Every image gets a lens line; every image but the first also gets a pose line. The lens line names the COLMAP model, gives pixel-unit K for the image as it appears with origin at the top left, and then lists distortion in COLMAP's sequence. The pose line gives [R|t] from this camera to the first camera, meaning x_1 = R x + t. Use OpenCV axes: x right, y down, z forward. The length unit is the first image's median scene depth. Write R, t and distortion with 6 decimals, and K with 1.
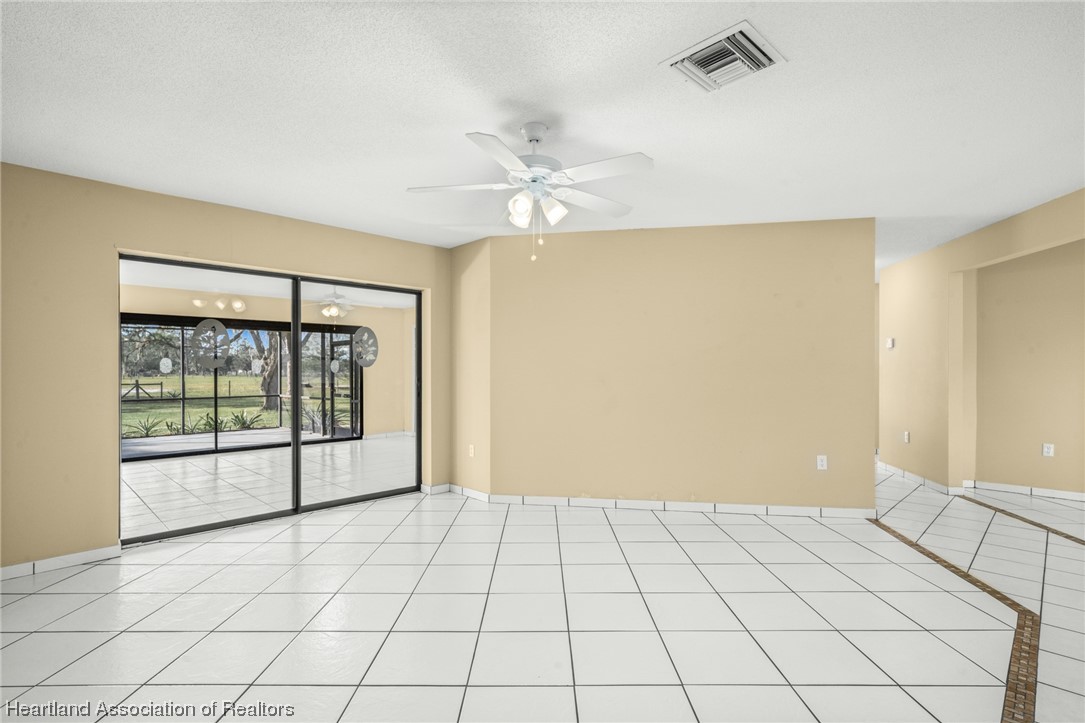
lens RADIAL K [[524.4, 0, 536.9], [0, 524.4, 366.0], [0, 0, 1]] dist [-0.004131, 0.000170]
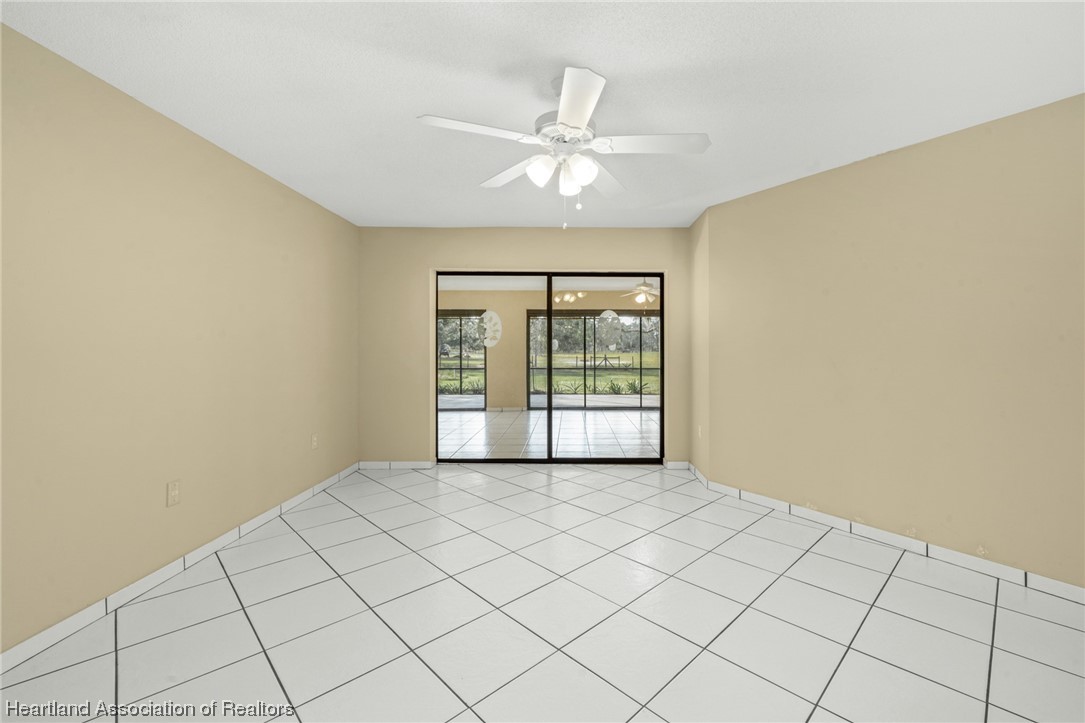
lens RADIAL K [[450.9, 0, 546.6], [0, 450.9, 356.2], [0, 0, 1]] dist [-0.012345, 0.000325]
pose [[0.710057, 0.016632, -0.703947, 0.244266], [0.001068, 0.999694, 0.024698, -0.000410], [0.704143, -0.018289, 0.709823, 0.198072]]
